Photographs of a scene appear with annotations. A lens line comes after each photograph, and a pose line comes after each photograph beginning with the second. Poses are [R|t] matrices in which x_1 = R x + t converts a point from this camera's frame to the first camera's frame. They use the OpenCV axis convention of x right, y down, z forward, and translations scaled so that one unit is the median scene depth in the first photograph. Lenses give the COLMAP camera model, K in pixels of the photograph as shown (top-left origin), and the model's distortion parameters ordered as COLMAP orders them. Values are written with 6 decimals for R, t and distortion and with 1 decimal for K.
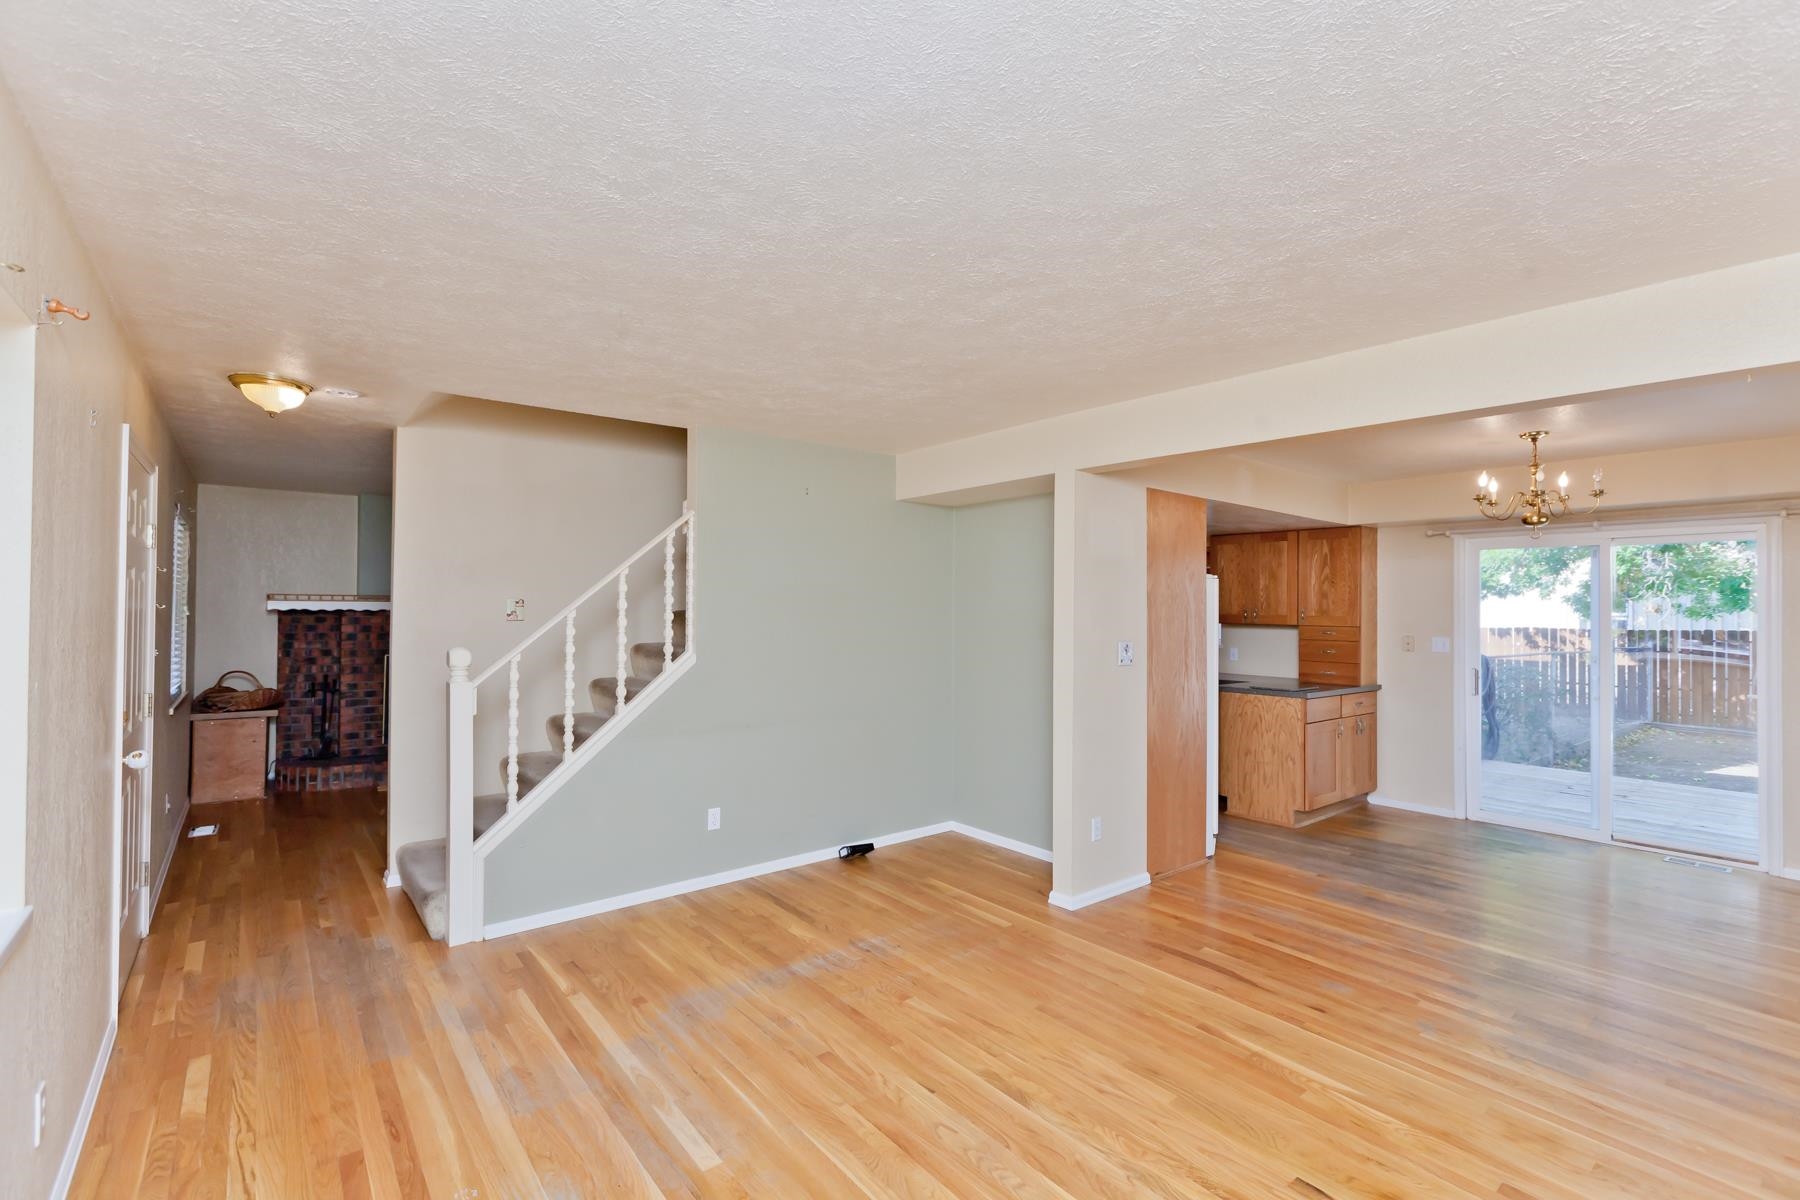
lens RADIAL K [[811.8, 0, 905.5], [0, 811.8, 599.0], [0, 0, 1]] dist [-0.003623, 0.000312]
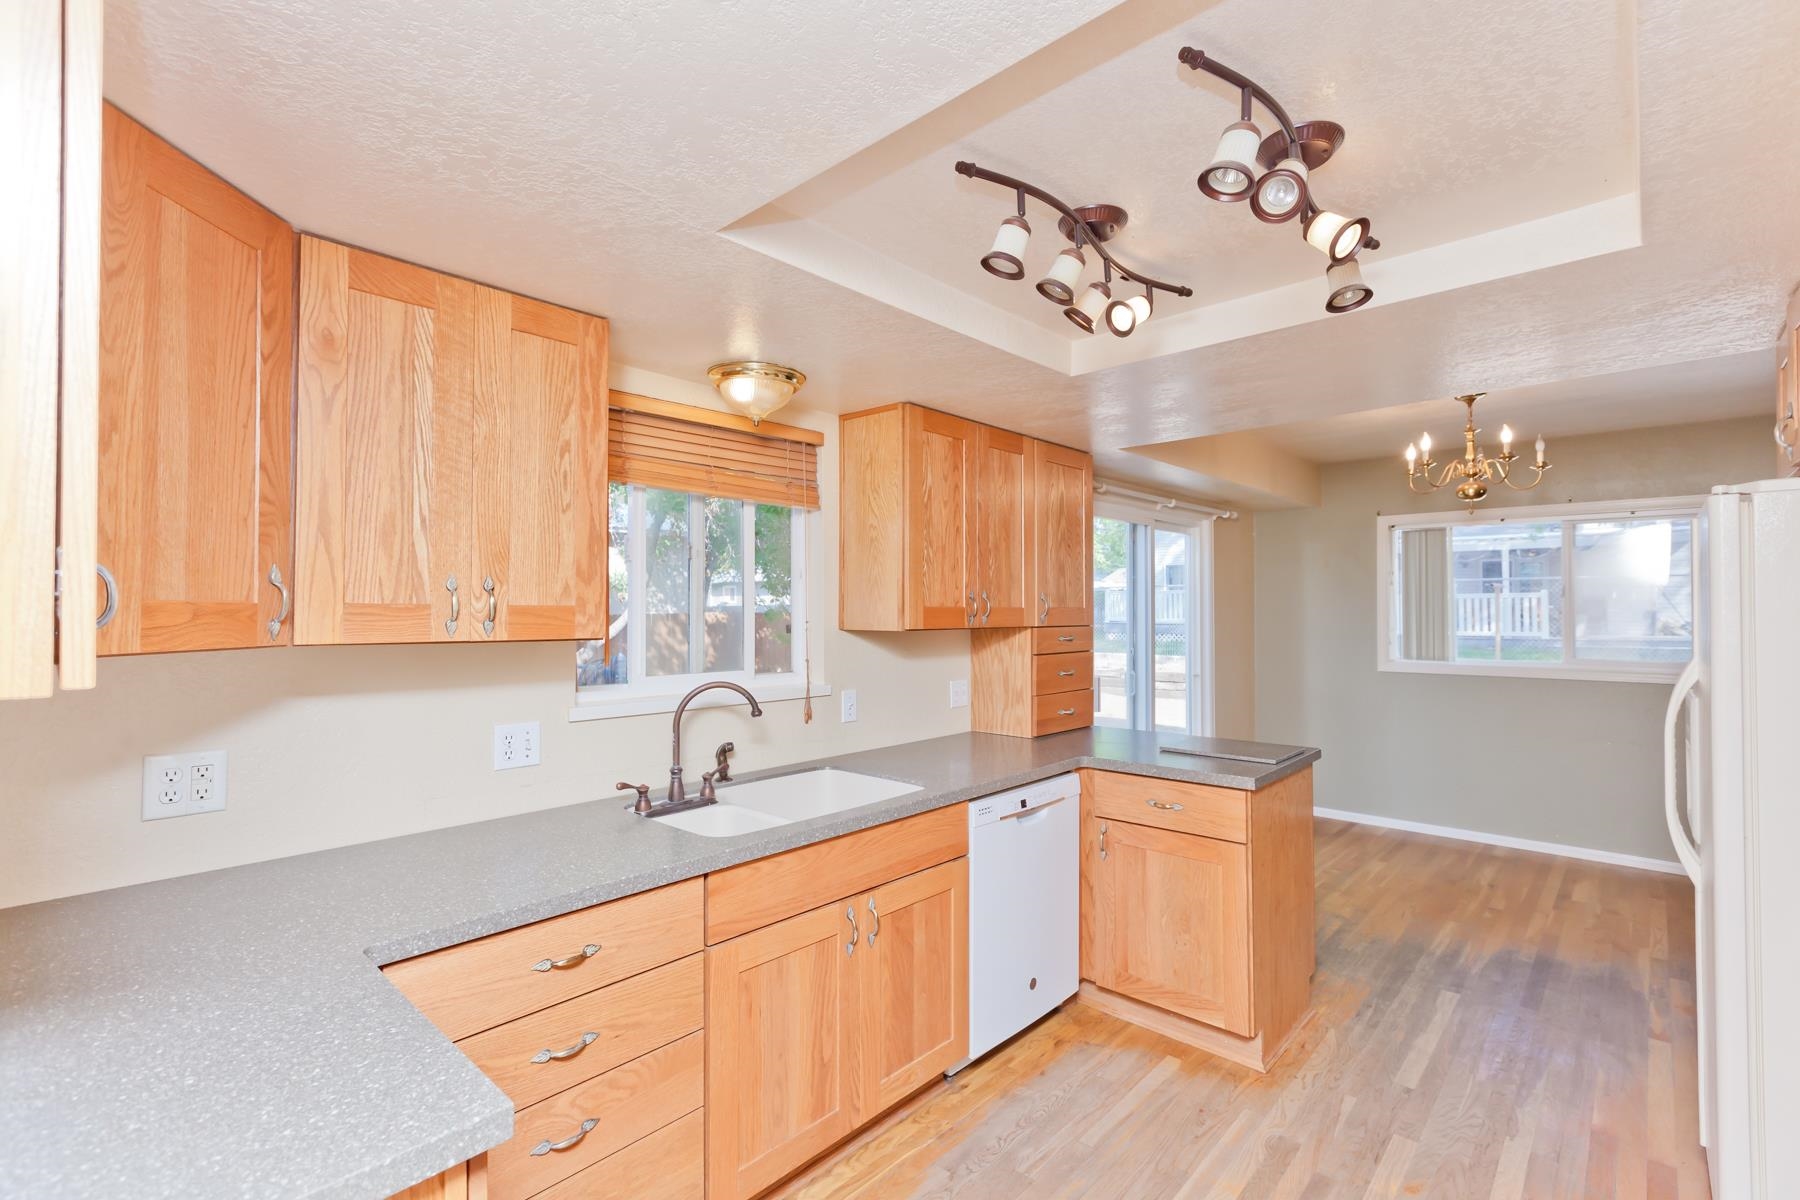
lens RADIAL K [[811.8, 0, 910.9], [0, 811.8, 600.3], [0, 0, 1]] dist [-0.003623, 0.000312]
pose [[-0.118877, 0.006243, 0.992889, -0.009438], [-0.008615, 0.999936, -0.007319, 0.019889], [-0.992872, -0.009424, -0.118815, 1.087806]]
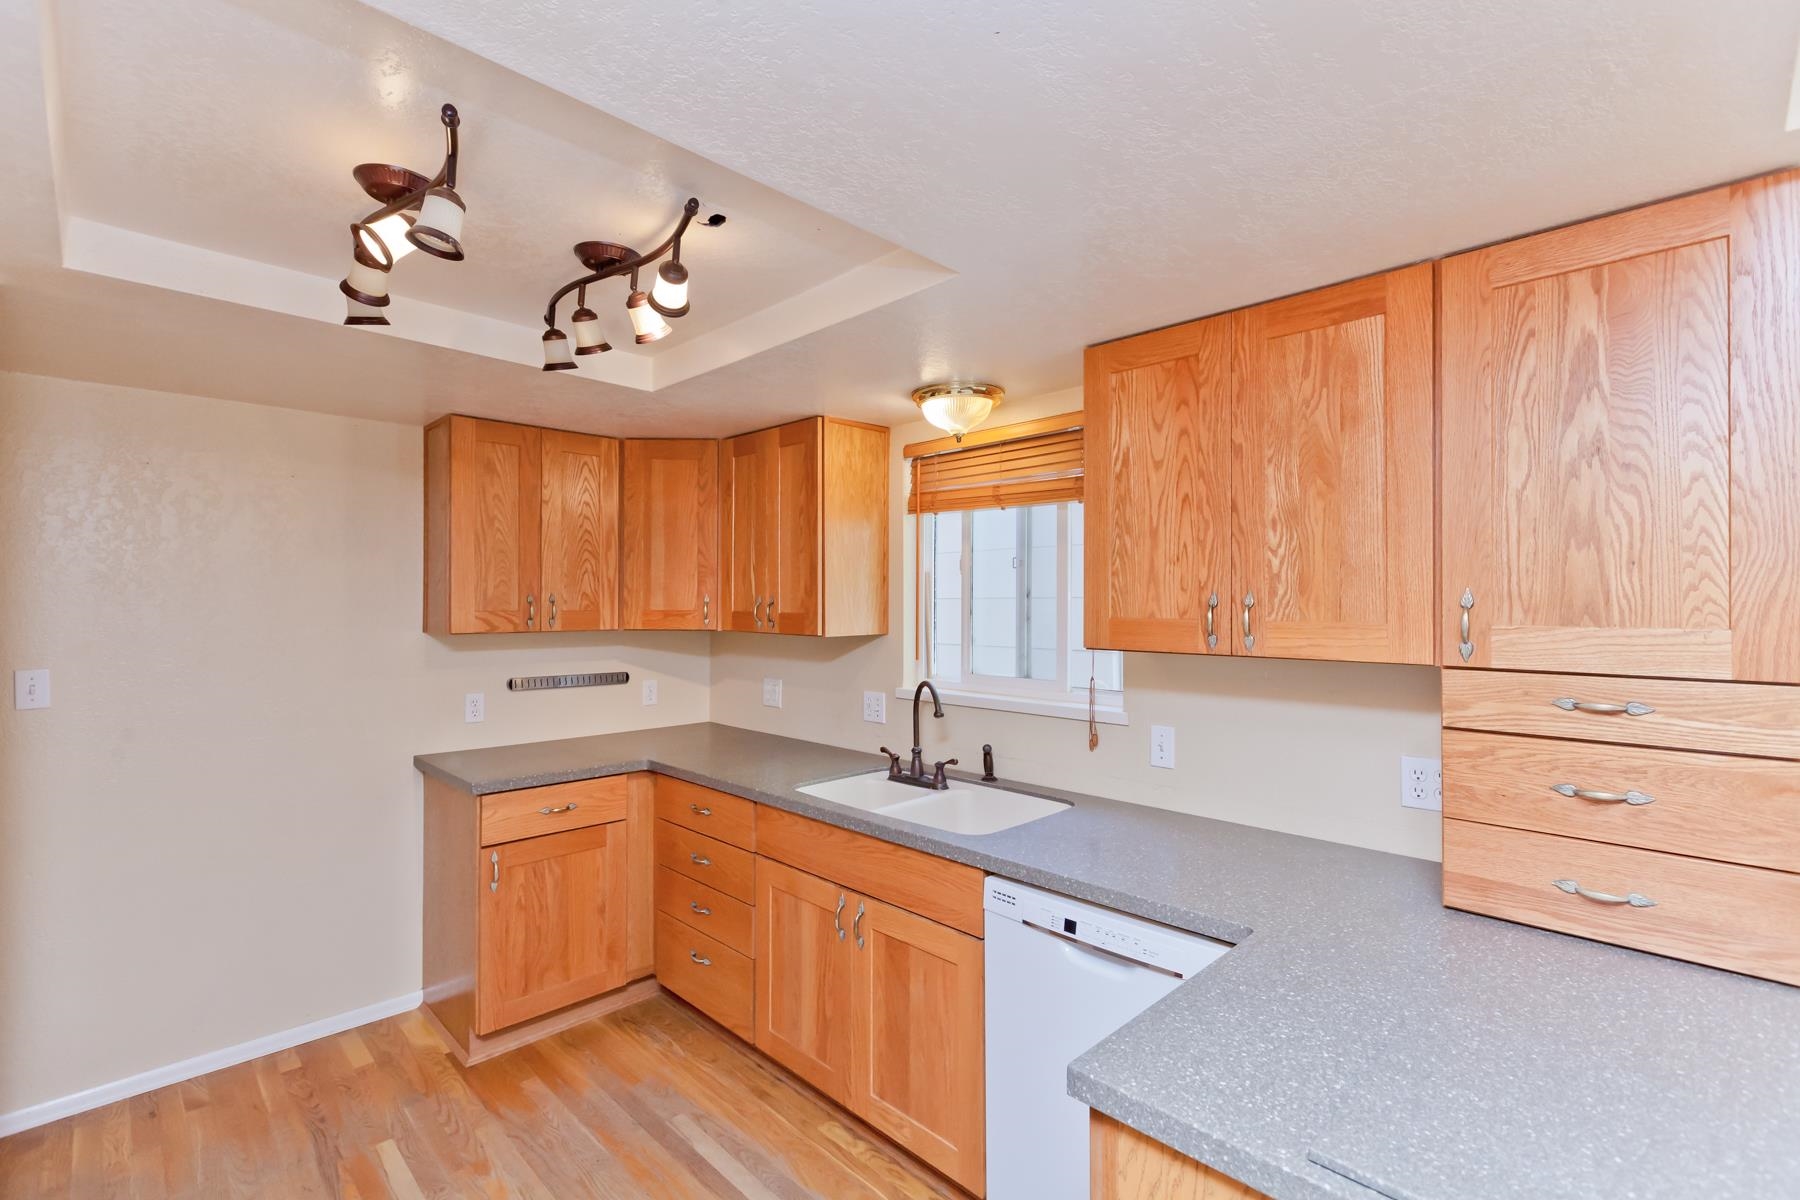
lens RADIAL K [[811.8, 0, 907.0], [0, 811.8, 602.9], [0, 0, 1]] dist [-0.003623, 0.000312]
pose [[0.997086, -0.000496, 0.076286, 0.299887], [-0.000150, 0.999964, 0.008462, 0.011946], [-0.076288, -0.008449, 0.997050, 0.743258]]
